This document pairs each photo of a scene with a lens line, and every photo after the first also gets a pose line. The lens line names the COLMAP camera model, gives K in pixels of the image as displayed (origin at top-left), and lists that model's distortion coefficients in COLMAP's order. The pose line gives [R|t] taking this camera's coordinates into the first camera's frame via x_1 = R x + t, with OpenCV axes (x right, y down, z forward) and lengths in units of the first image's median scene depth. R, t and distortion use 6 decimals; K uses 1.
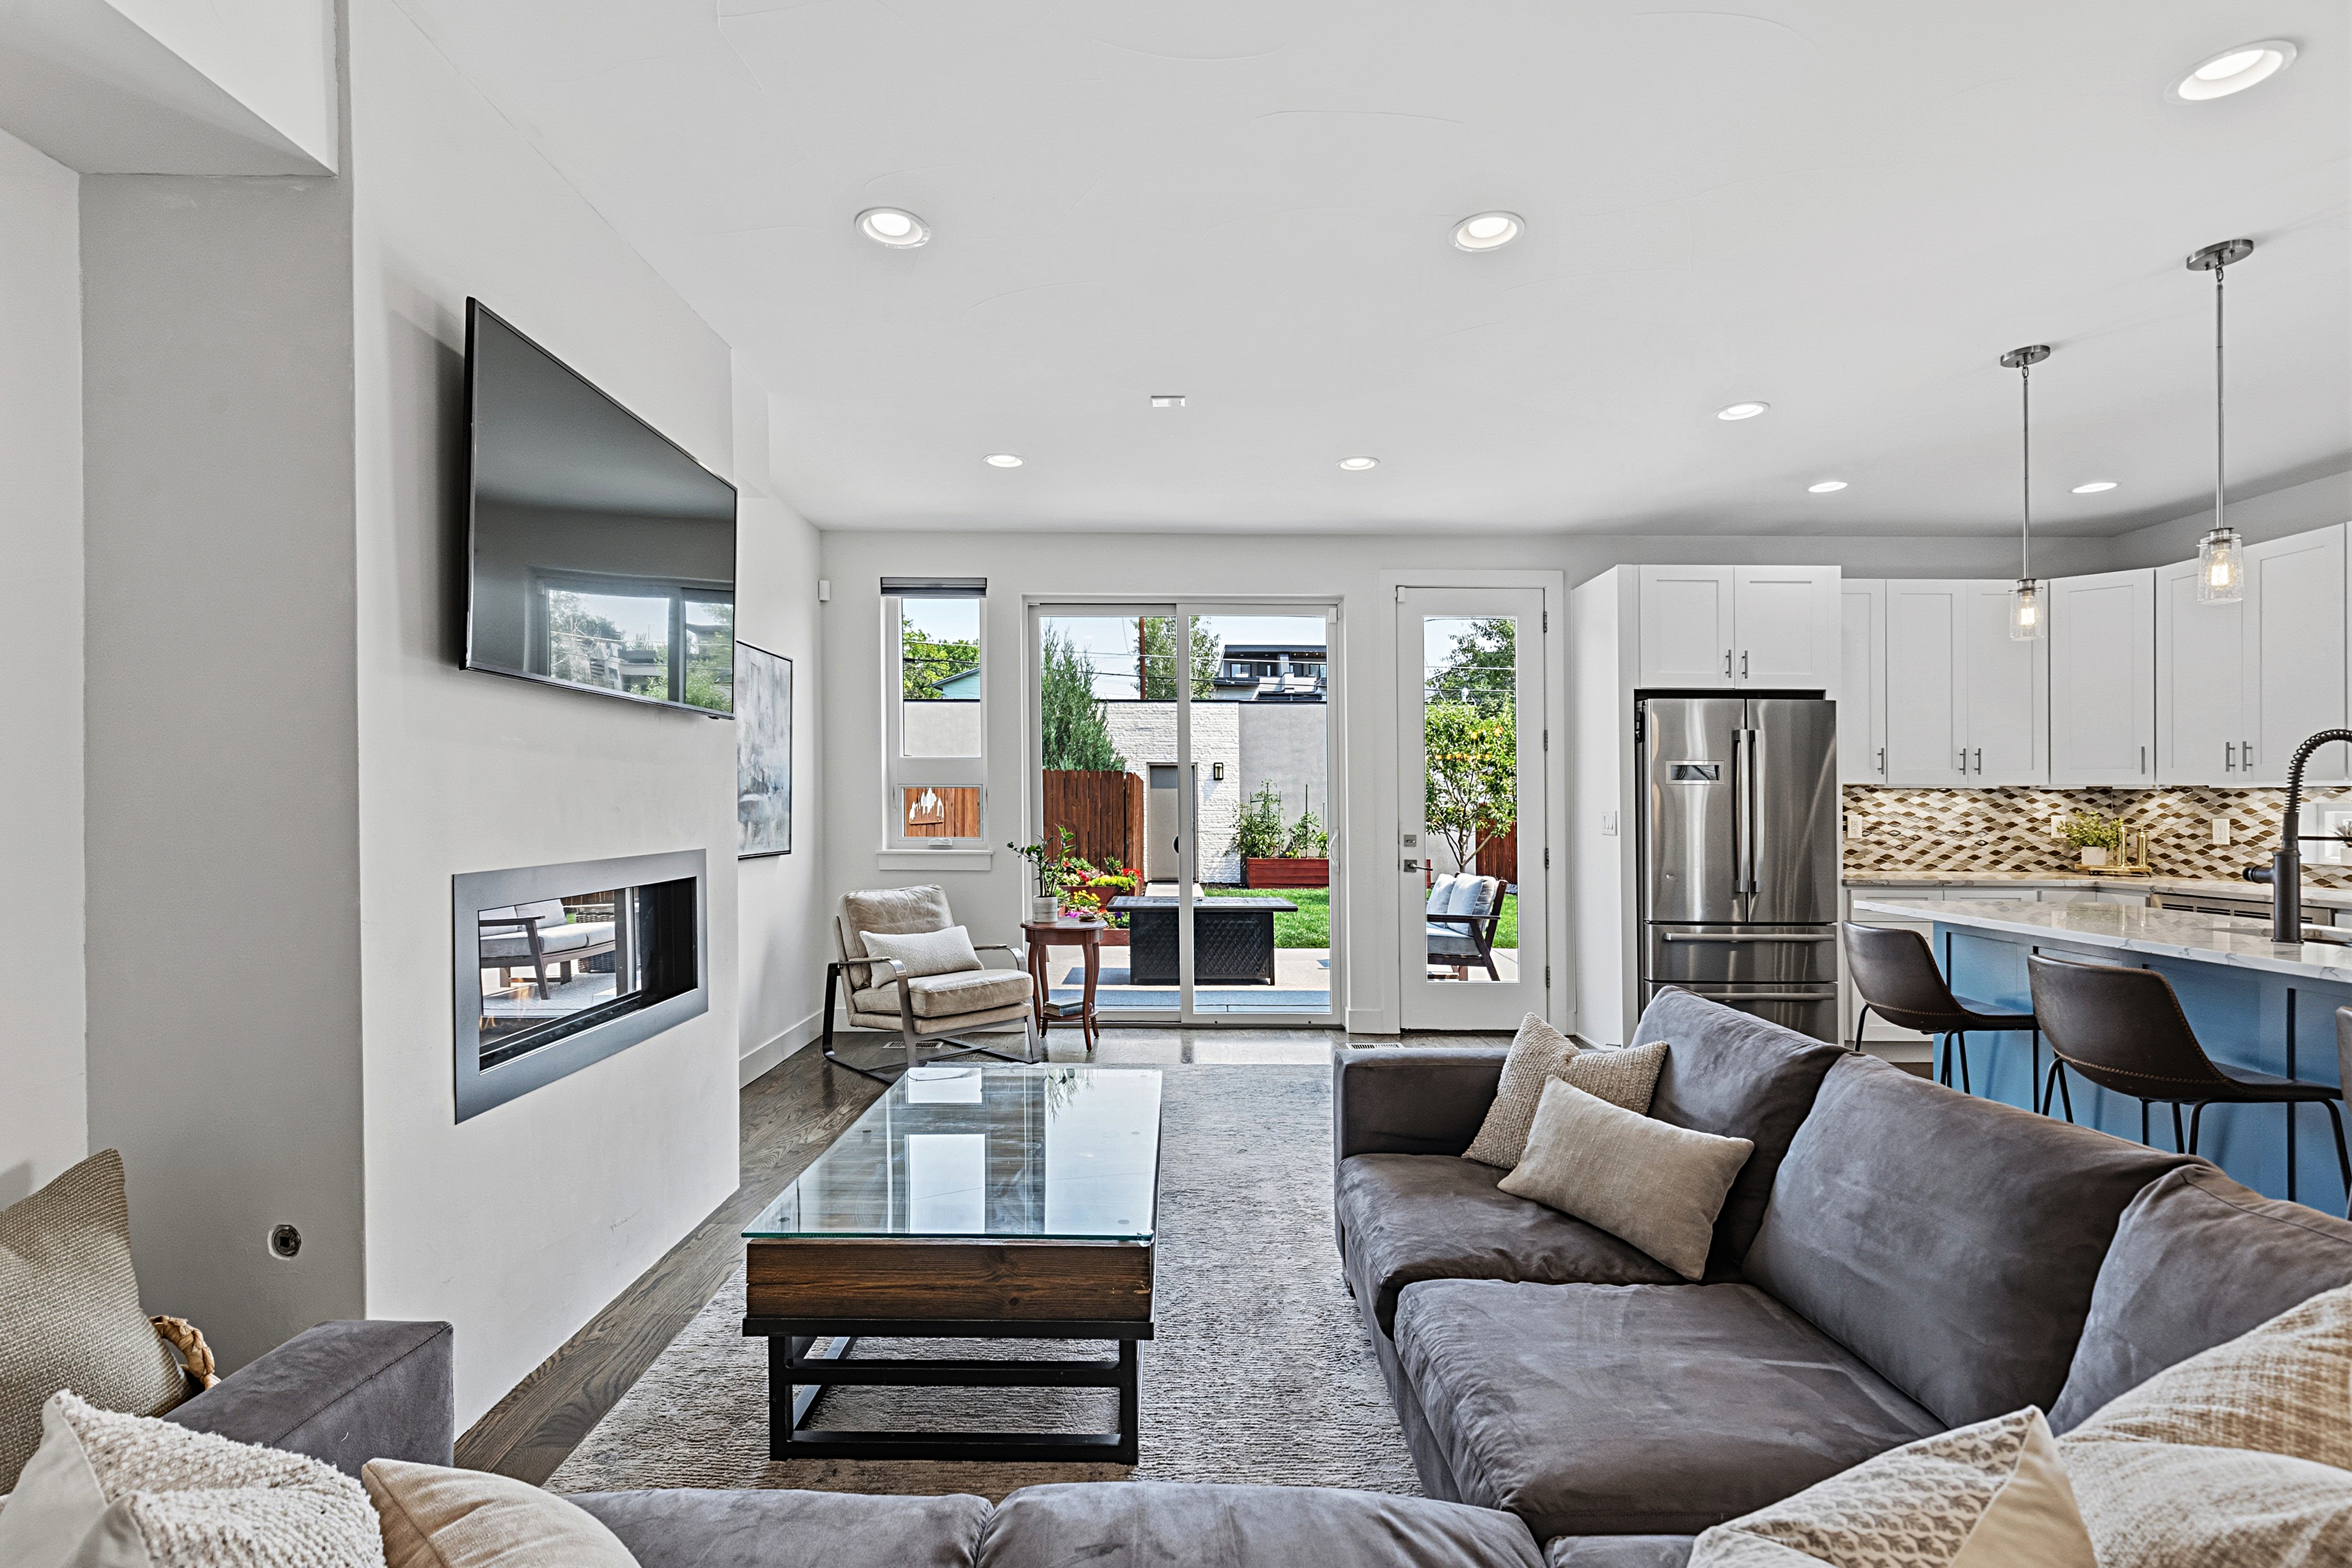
lens RADIAL K [[1067.4, 0, 1182.2], [0, 1067.4, 802.0], [0, 0, 1]] dist [0.008975, -0.000907]
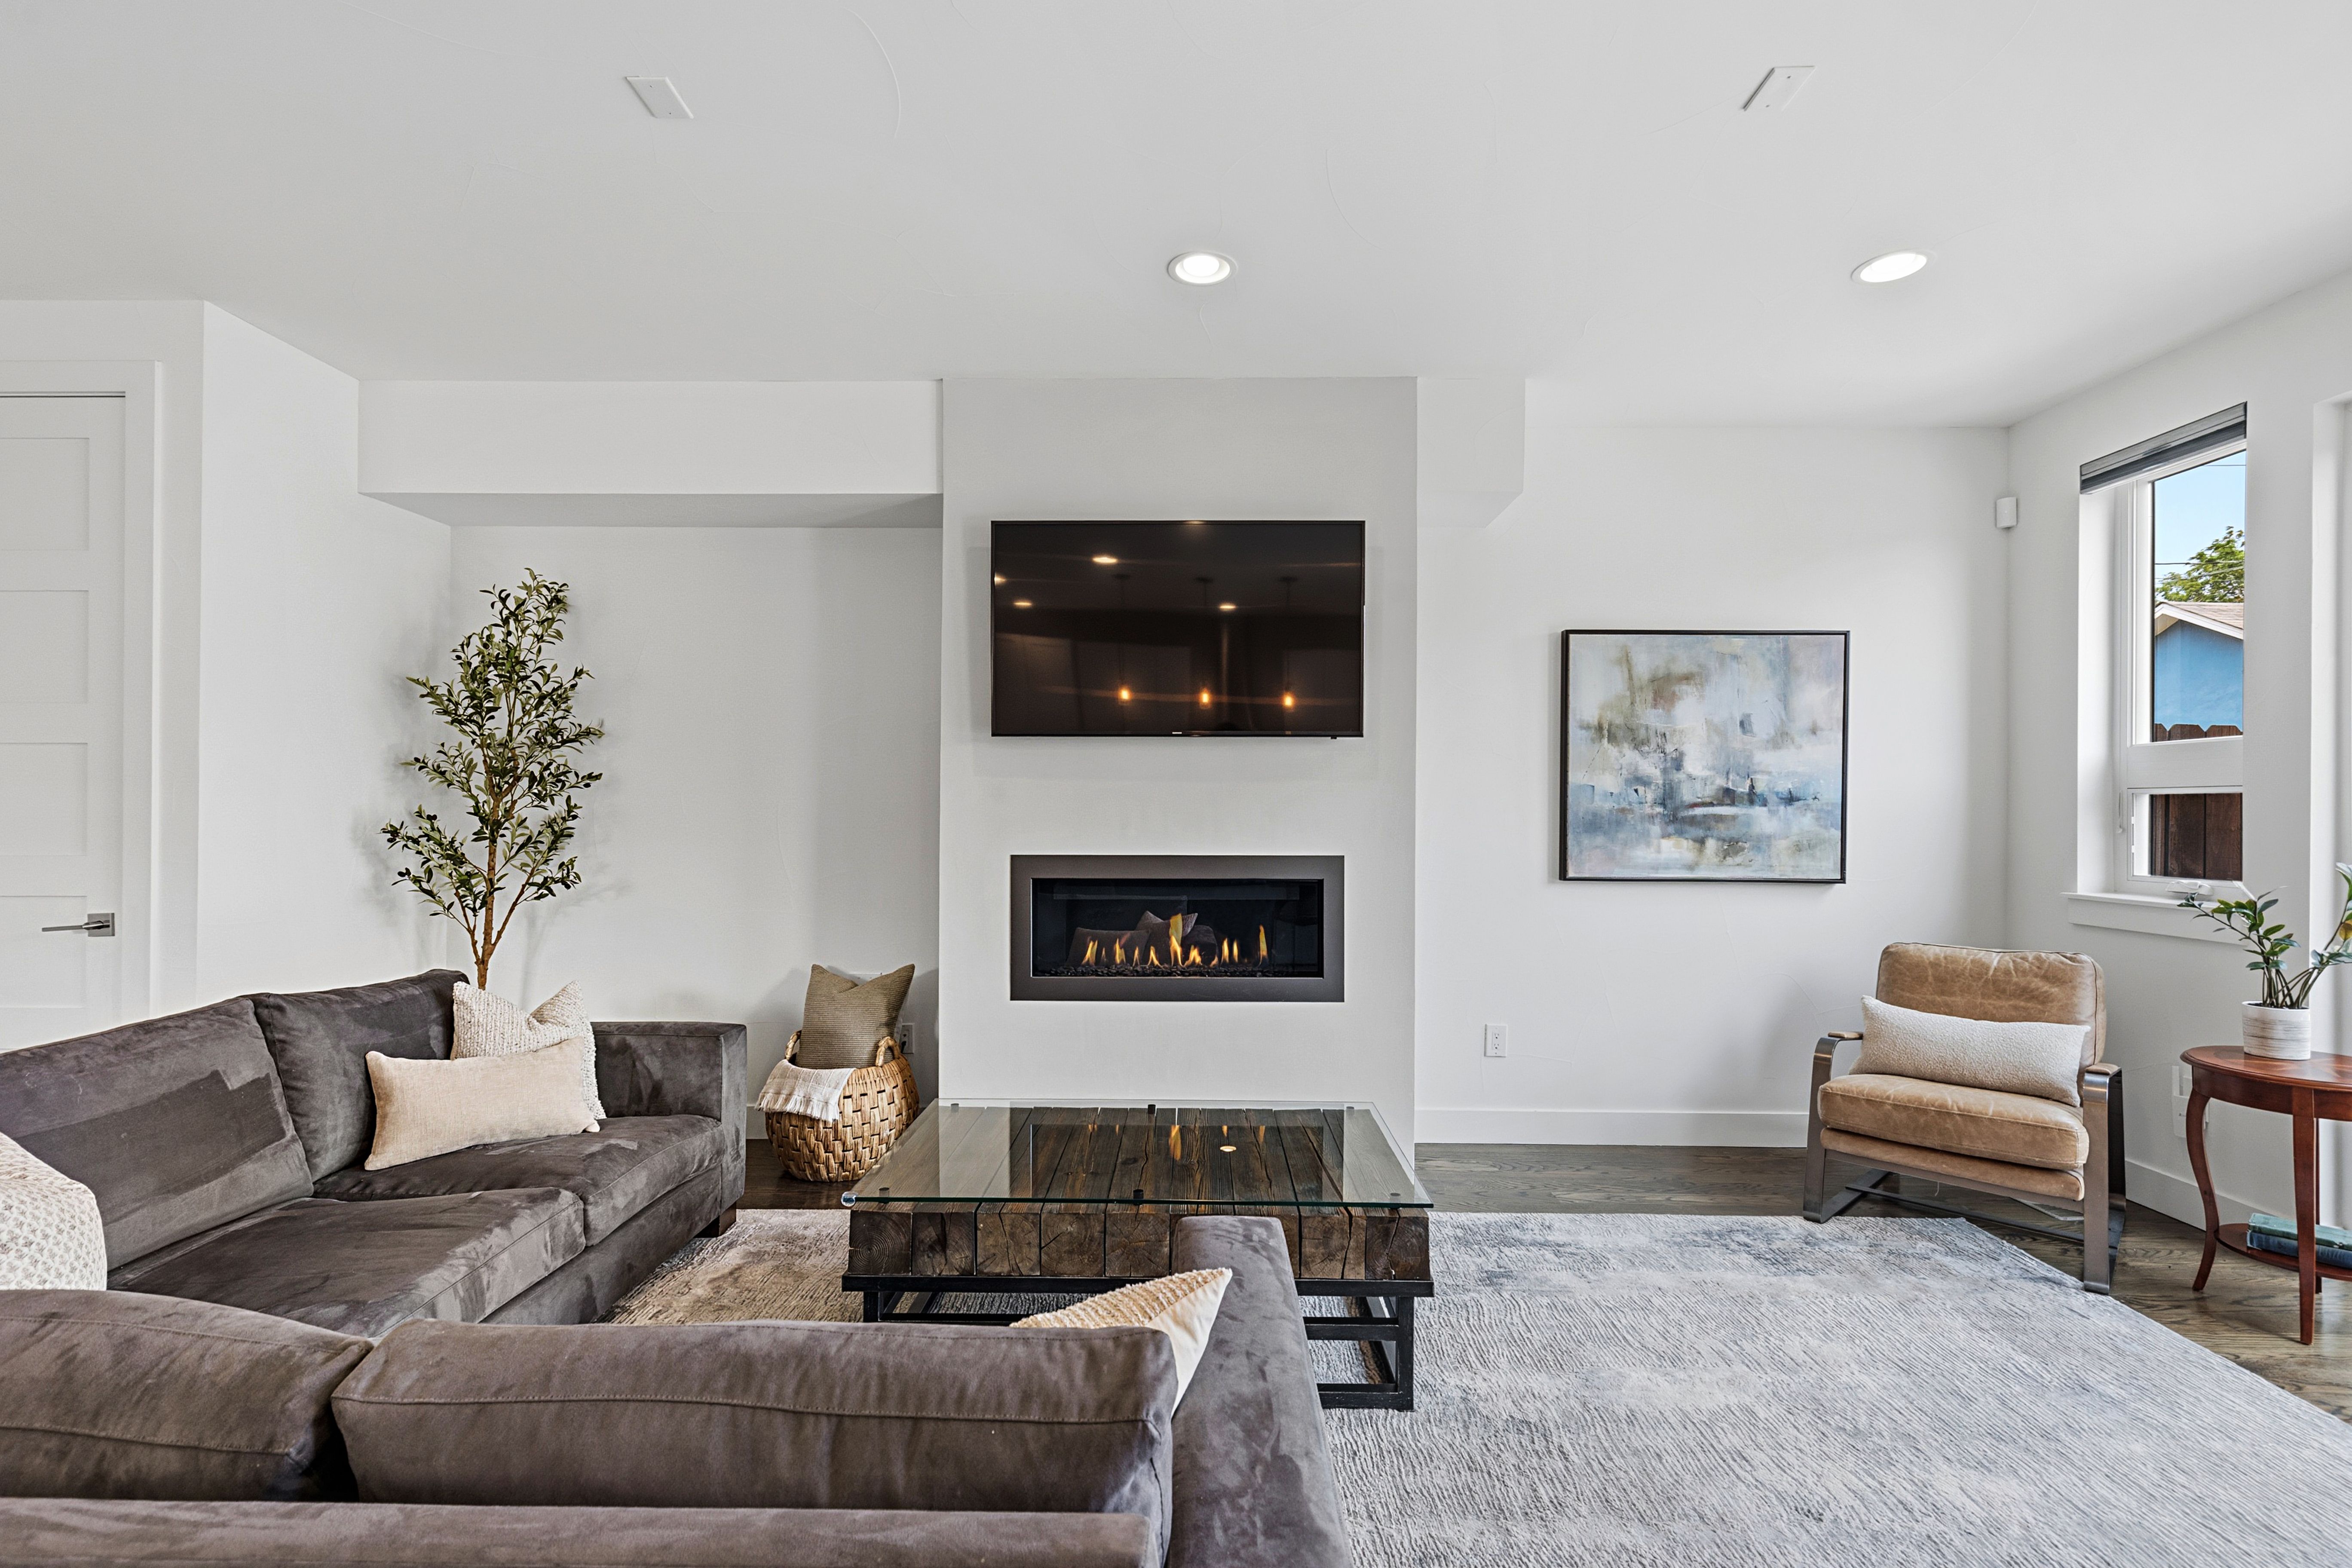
lens RADIAL K [[1067.4, 0, 1170.9], [0, 1067.4, 814.7], [0, 0, 1]] dist [0.008975, -0.000907]
pose [[-0.025952, 0.000183, -0.999663, 0.394423], [-0.004583, 0.999989, 0.000303, 0.000728], [0.999653, 0.004589, -0.025951, 0.496944]]
